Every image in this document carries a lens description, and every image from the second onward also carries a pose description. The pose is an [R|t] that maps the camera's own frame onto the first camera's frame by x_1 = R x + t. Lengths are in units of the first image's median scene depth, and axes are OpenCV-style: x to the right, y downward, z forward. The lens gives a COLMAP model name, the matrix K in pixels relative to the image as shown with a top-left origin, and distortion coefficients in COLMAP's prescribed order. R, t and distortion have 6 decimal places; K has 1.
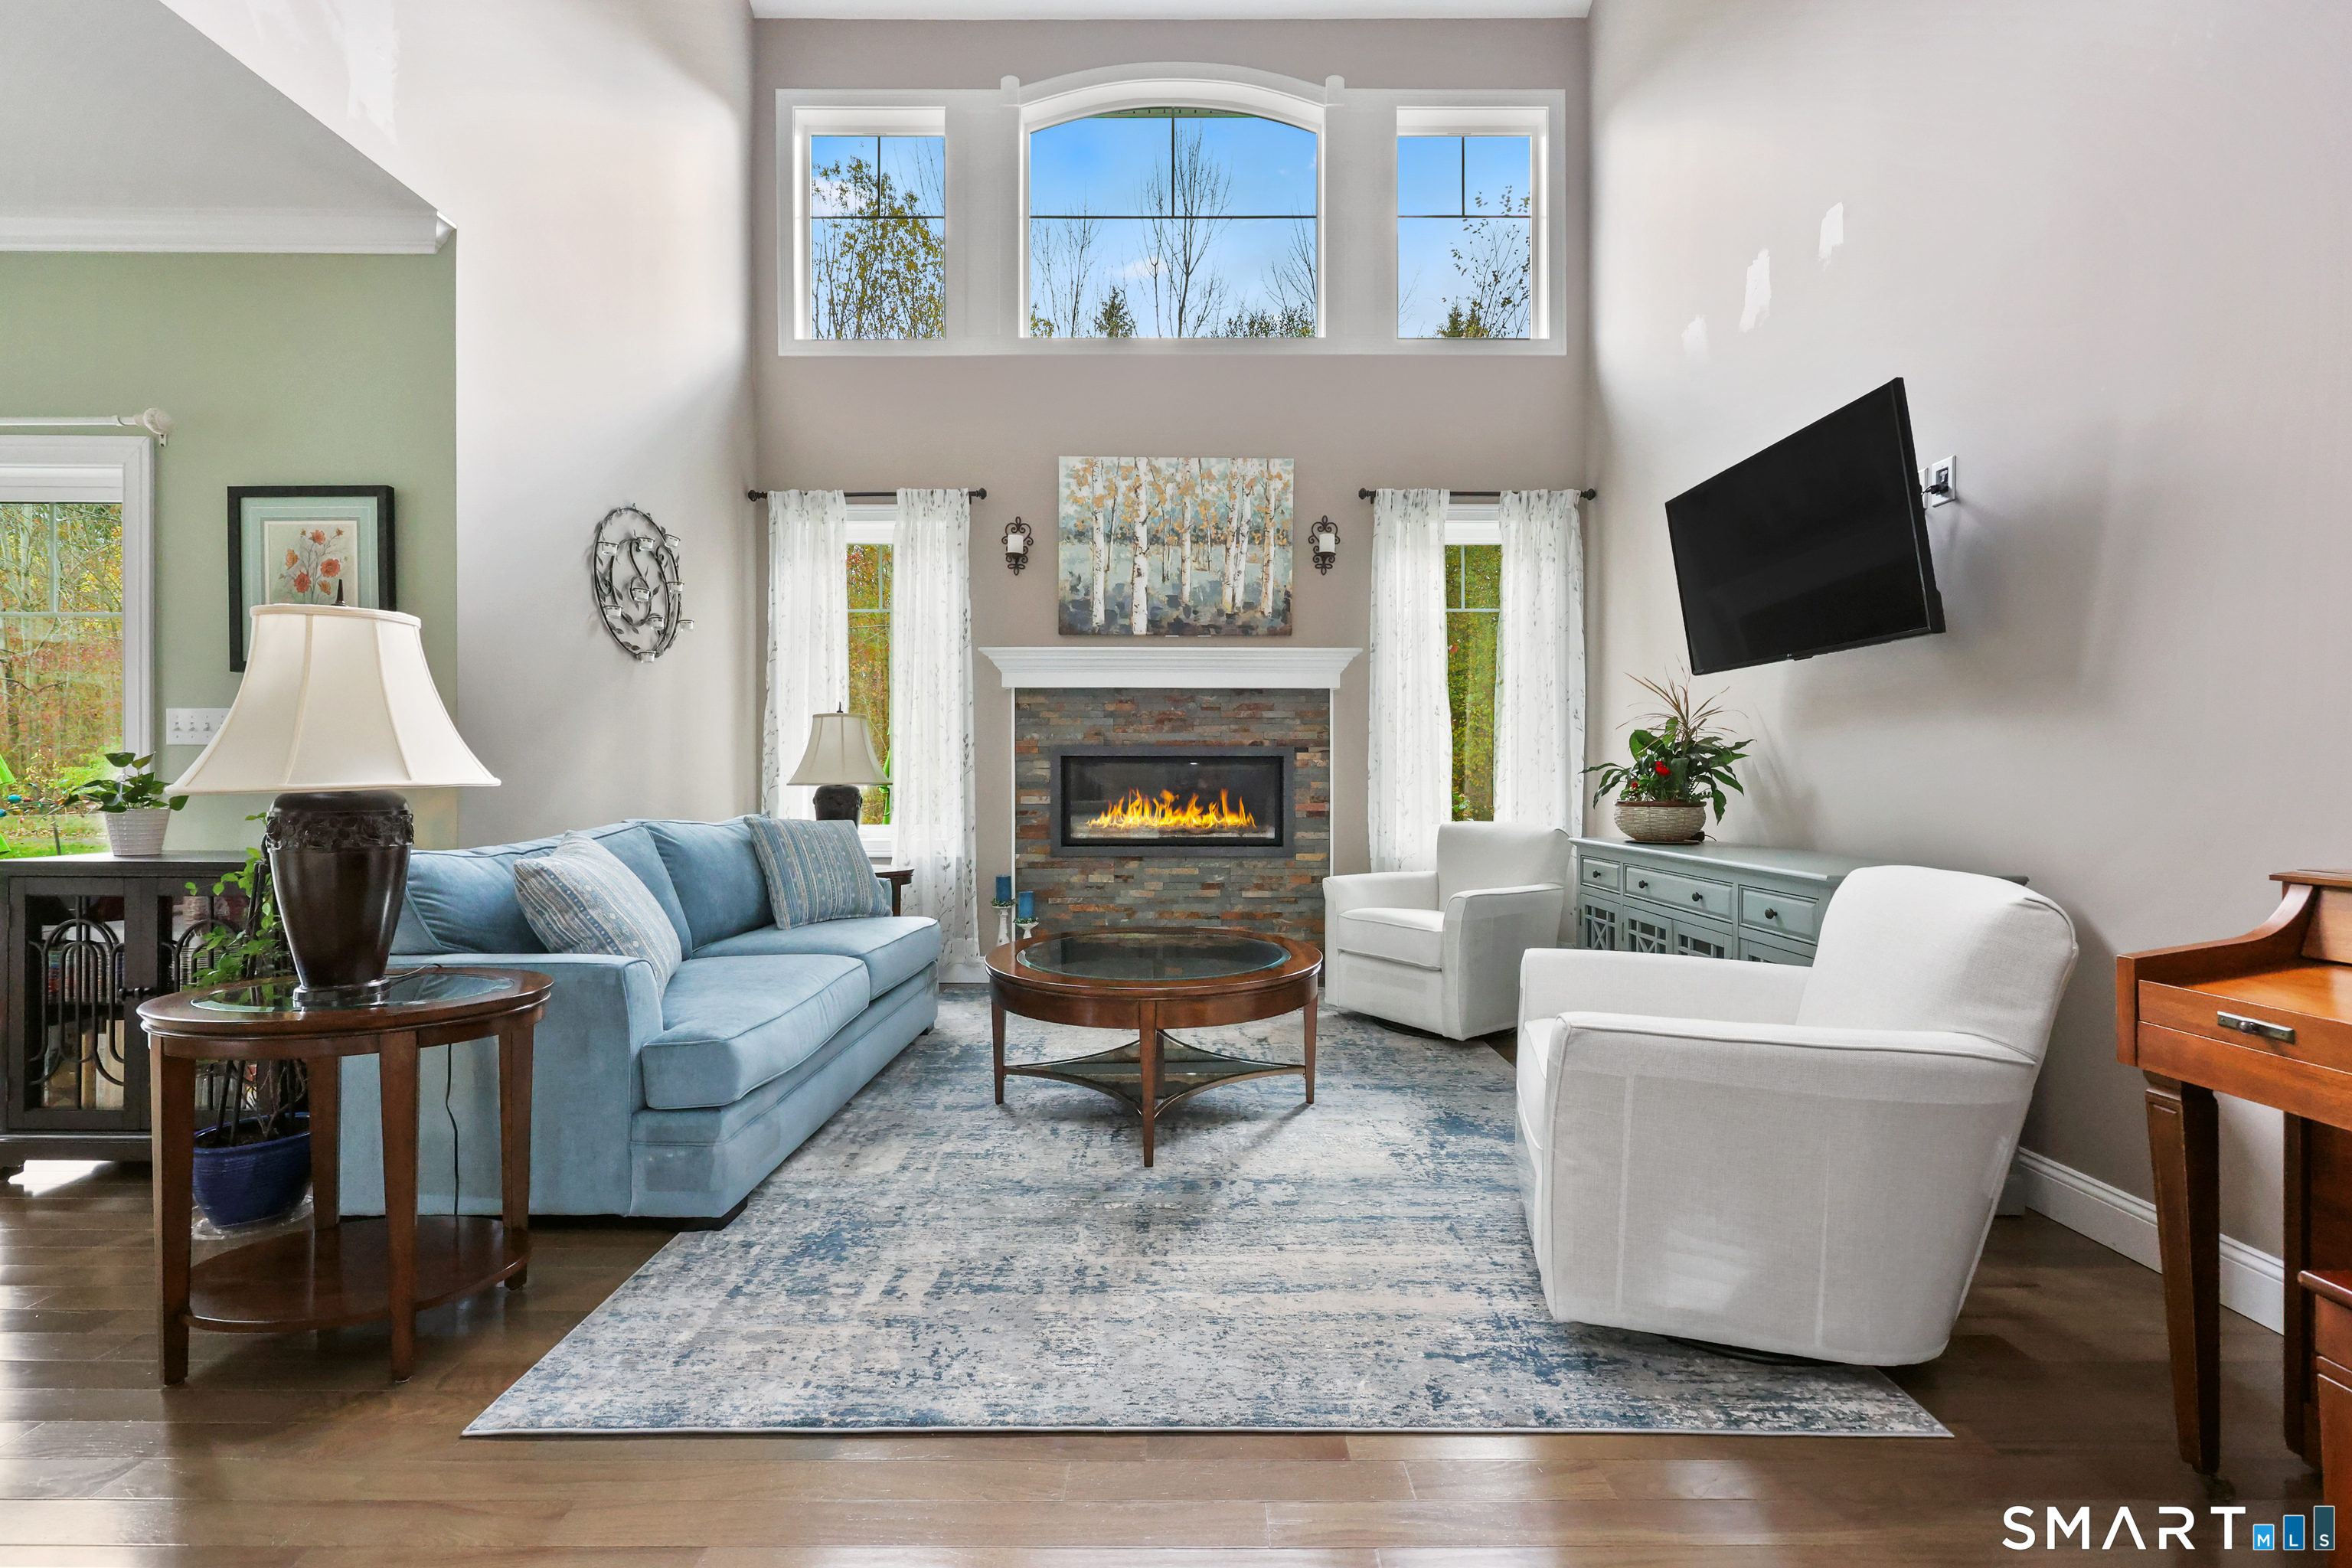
lens RADIAL K [[940.0, 0, 1176.0], [0, 940.0, 784.0], [0, 0, 1]] dist [-0.000056, 0.000310]
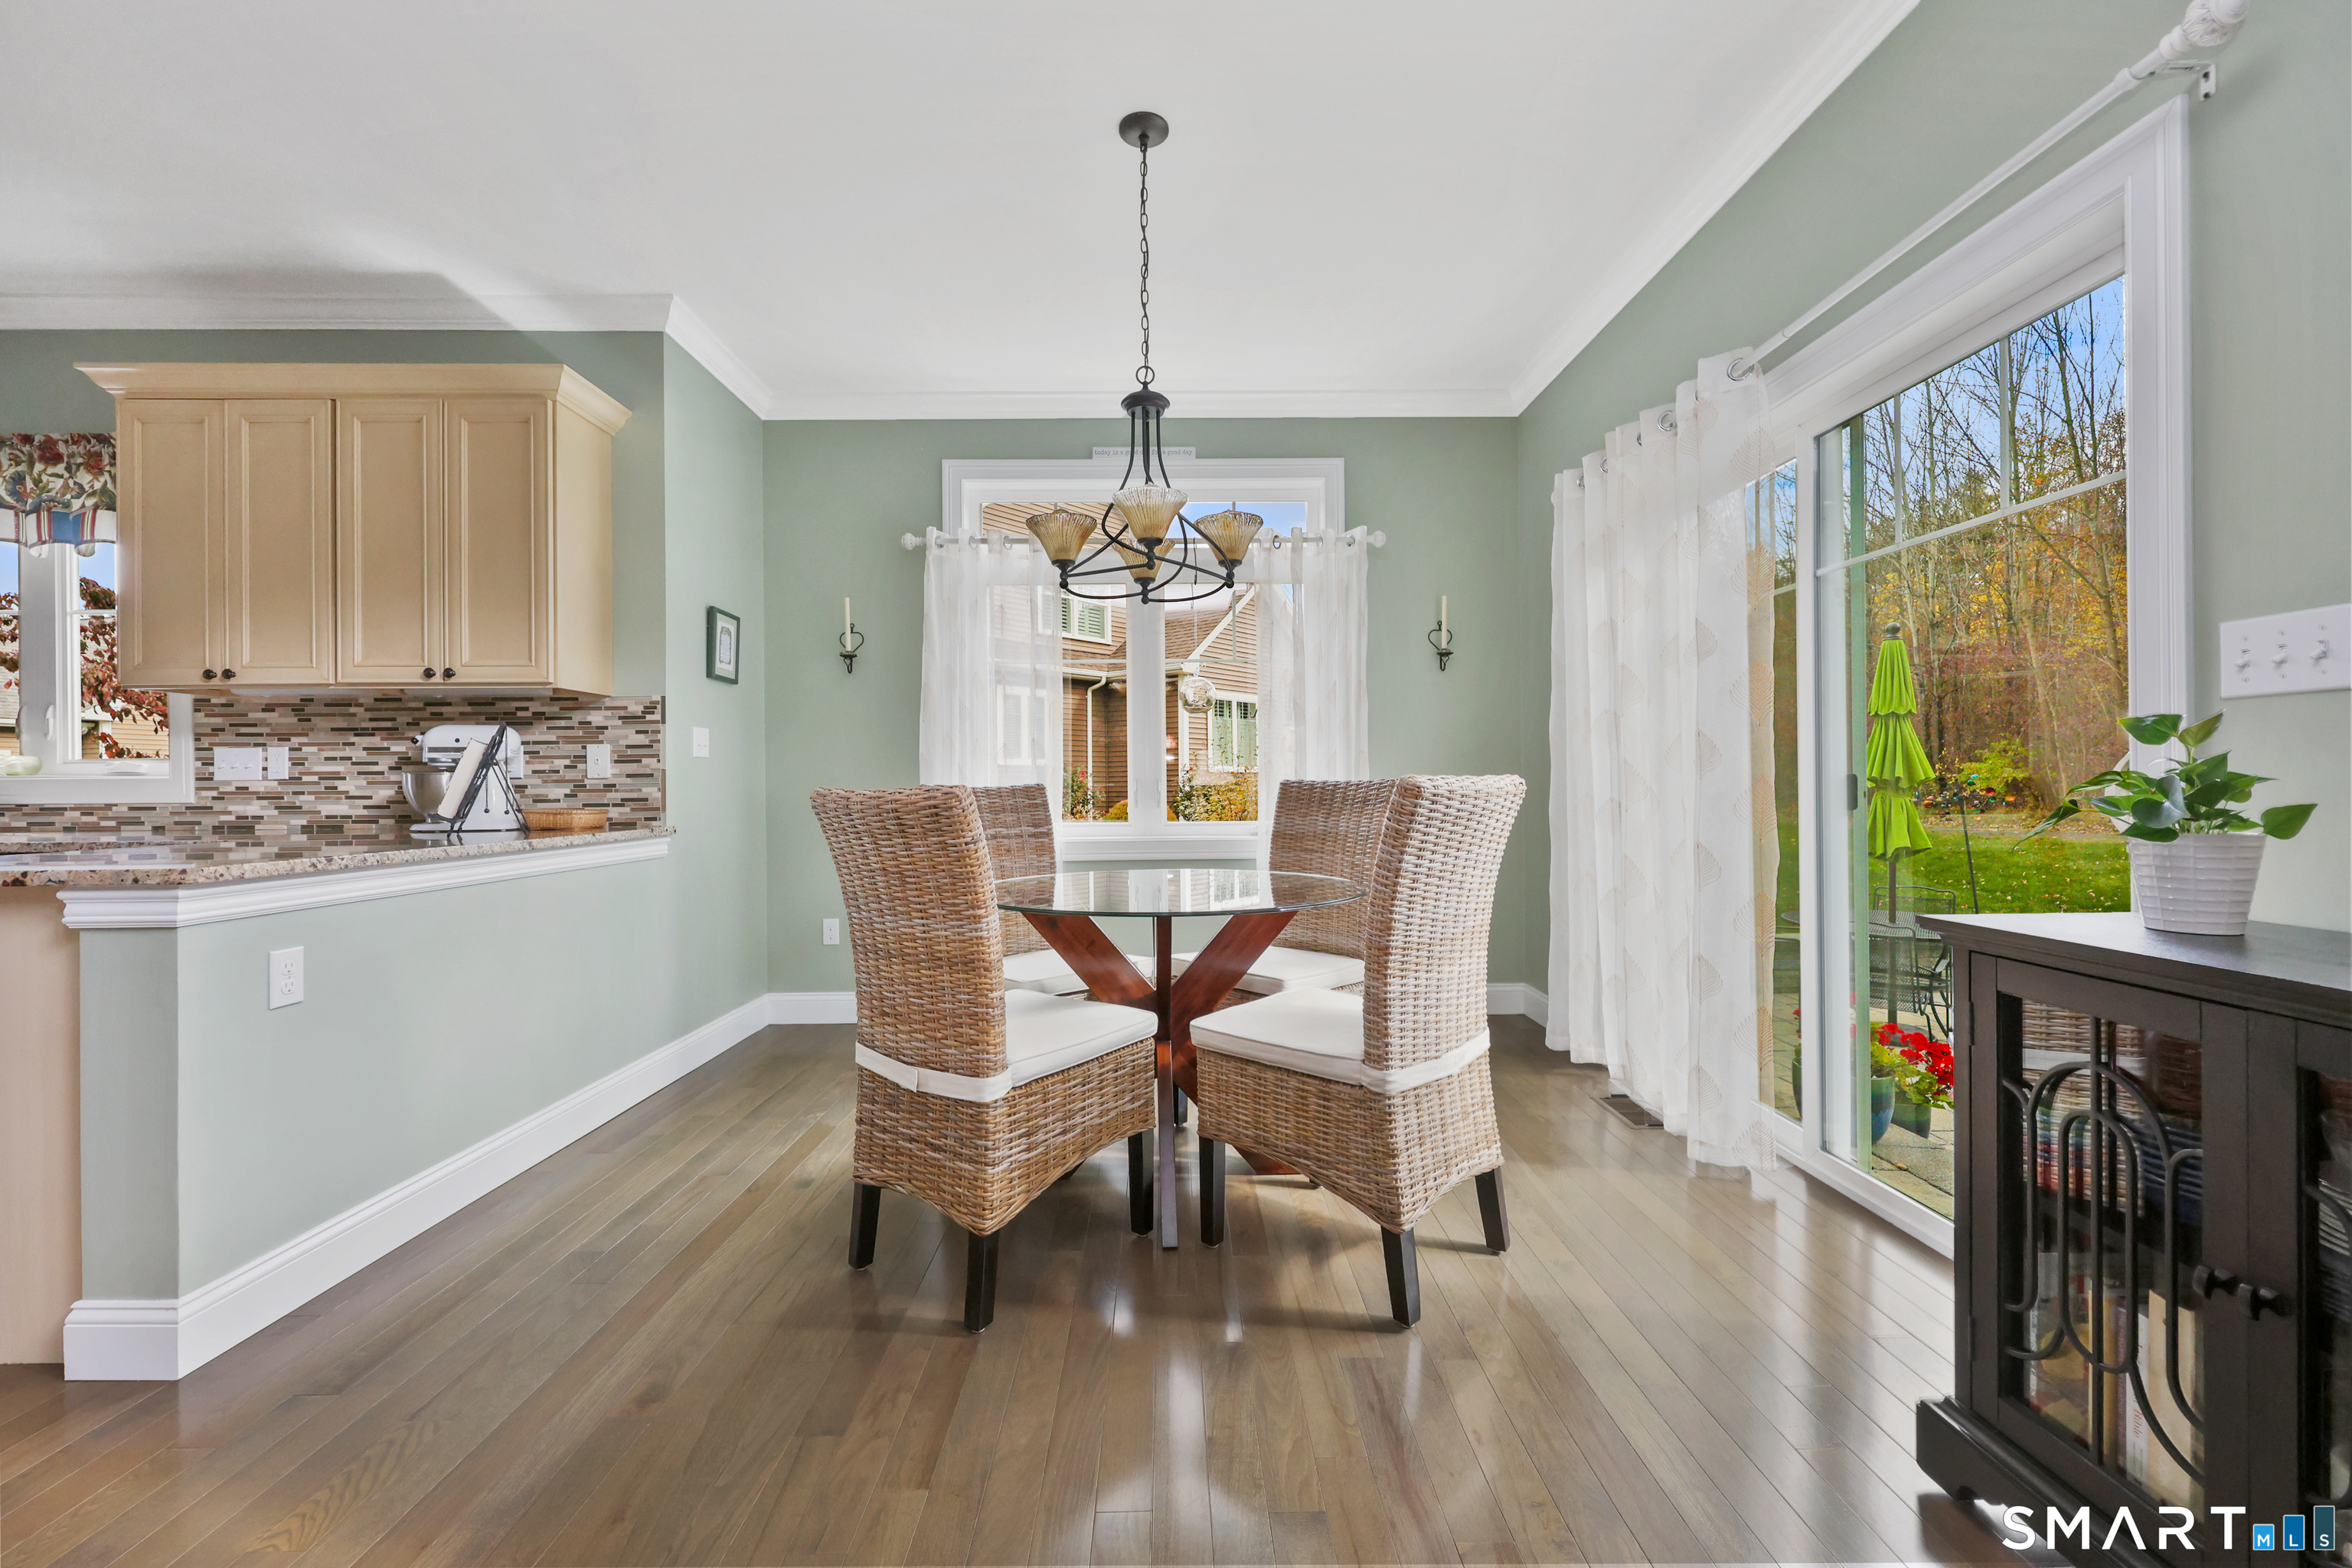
lens RADIAL K [[940.0, 0, 1176.0], [0, 940.0, 784.0], [0, 0, 1]] dist [-0.000056, 0.000310]
pose [[0.008823, -0.002263, -0.999959, -0.646578], [0.009127, 0.999956, -0.002183, -0.001186], [0.999919, -0.009107, 0.008843, 0.494026]]
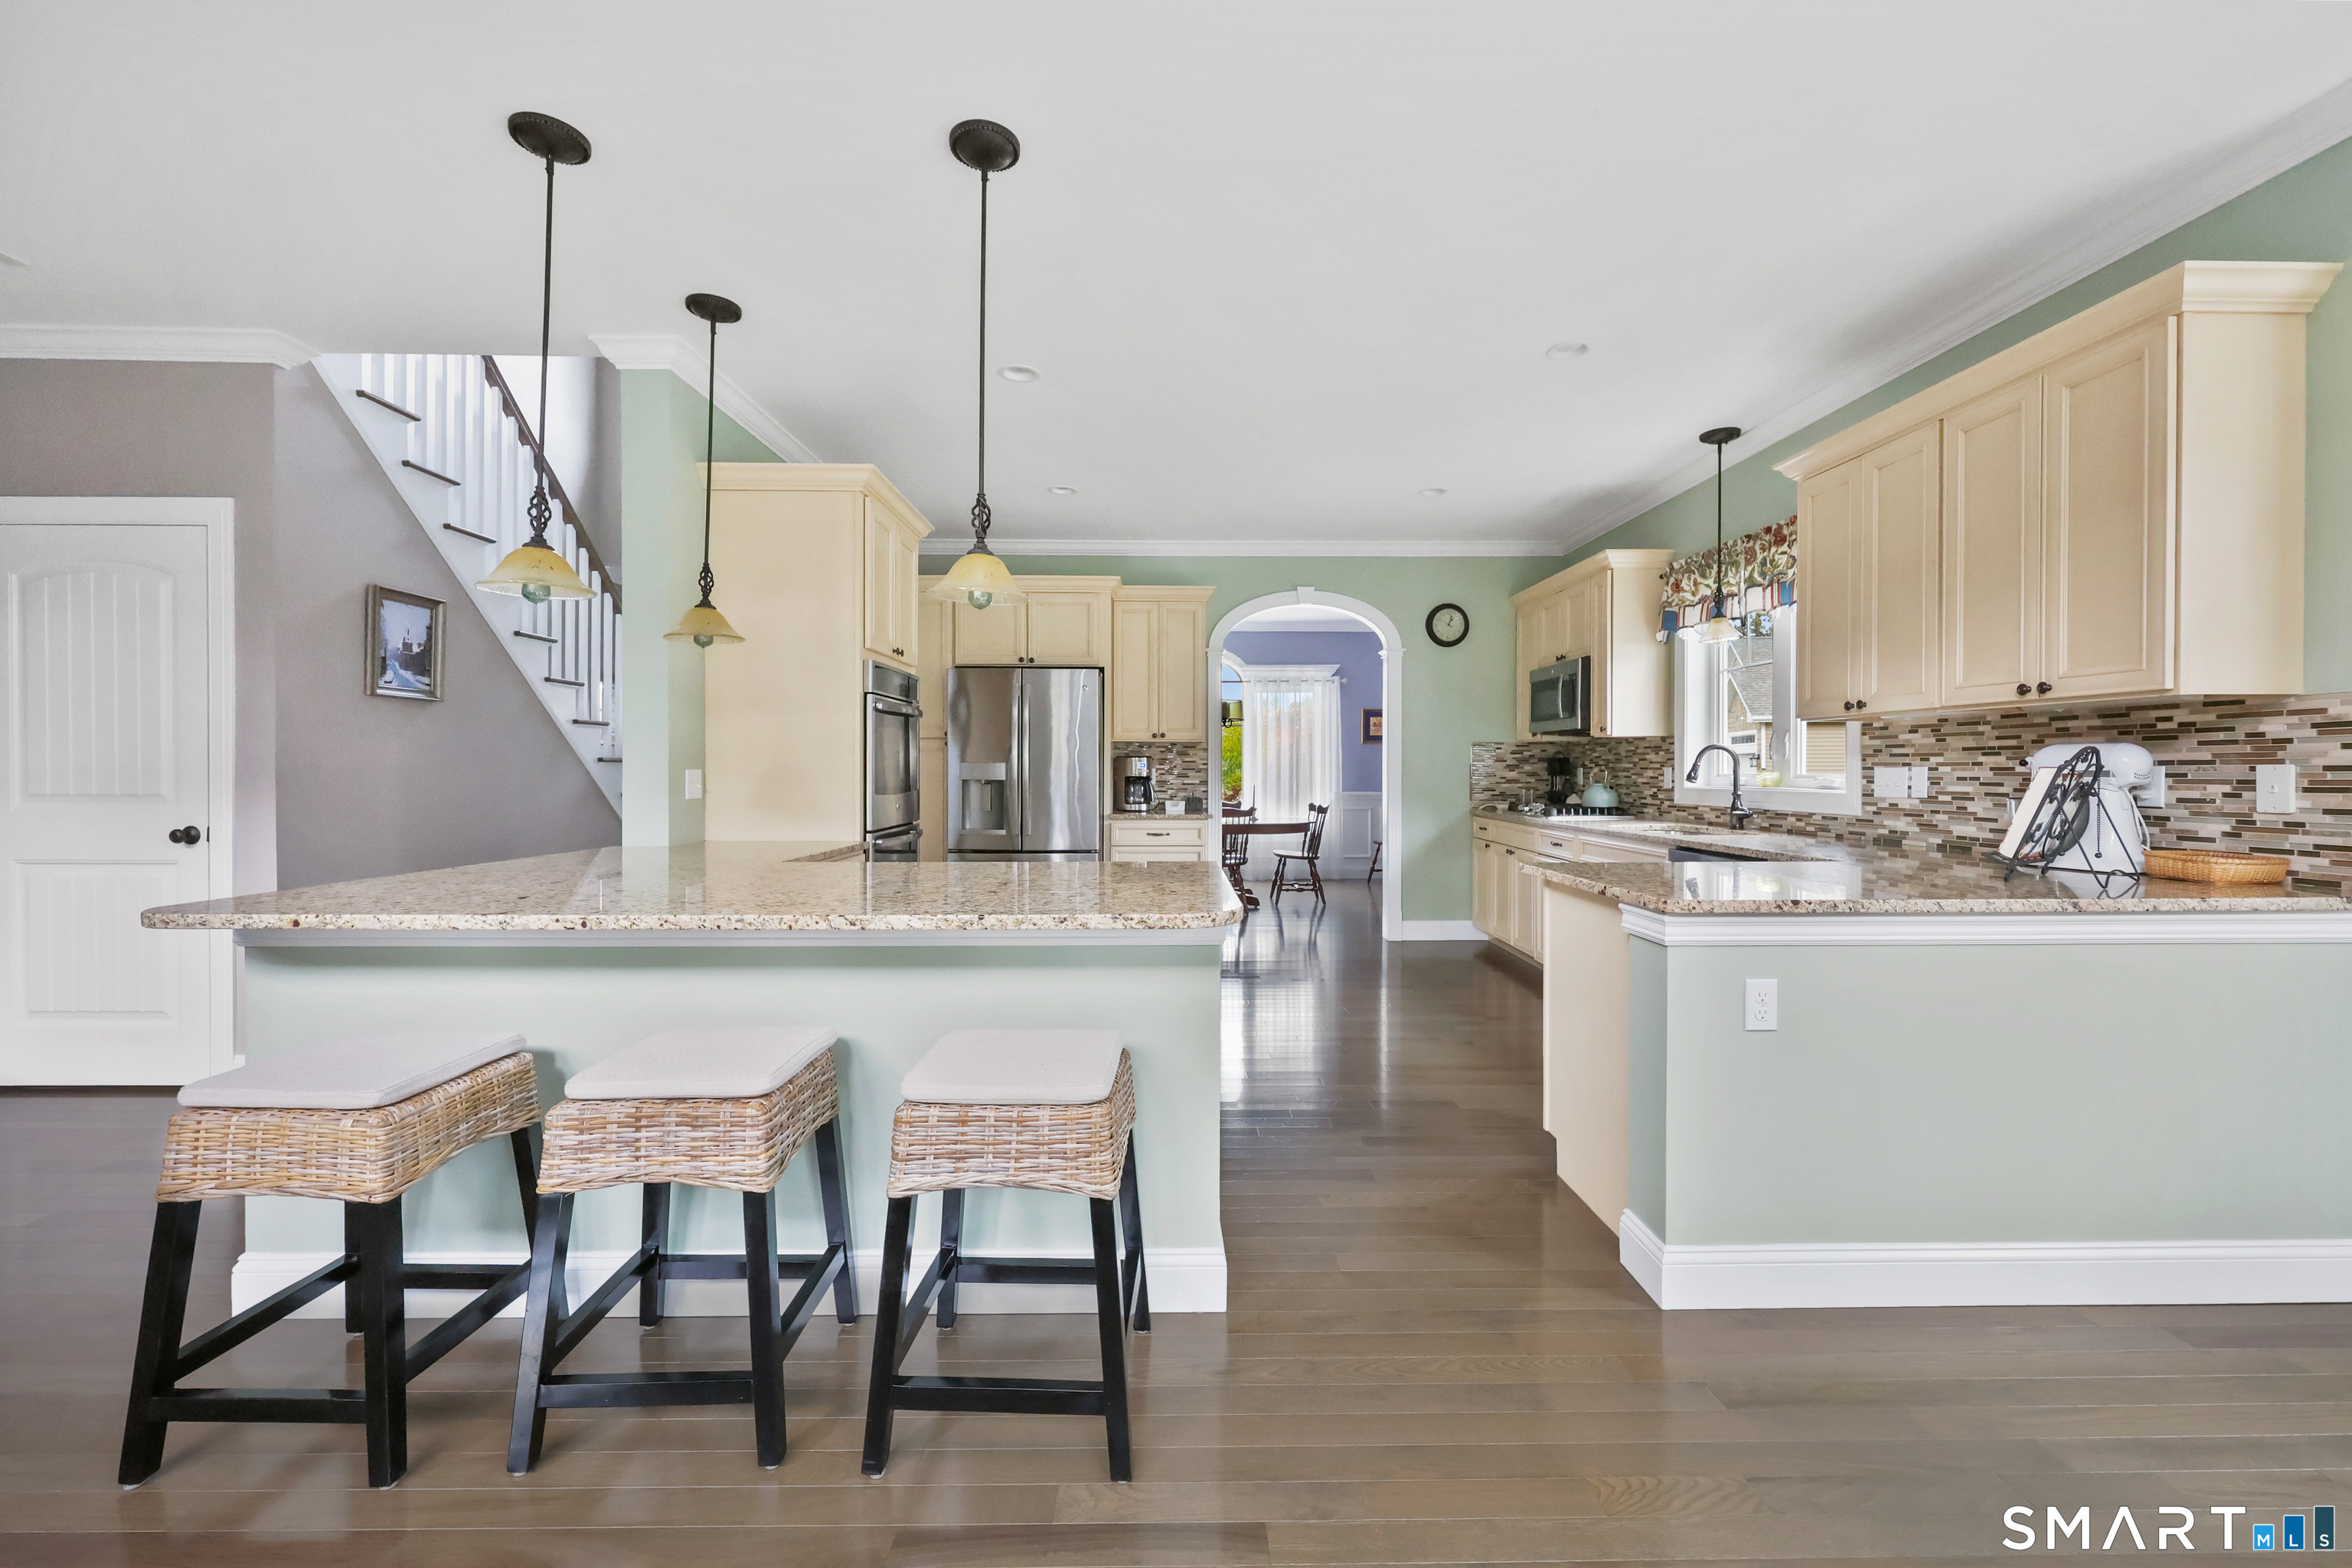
lens RADIAL K [[940.0, 0, 1176.0], [0, 940.0, 784.0], [0, 0, 1]] dist [-0.000056, 0.000310]
pose [[-0.999815, -0.001626, -0.019162, -0.812564], [-0.001810, 0.999952, 0.009598, -0.040923], [0.019146, 0.009631, -0.999770, 0.573124]]
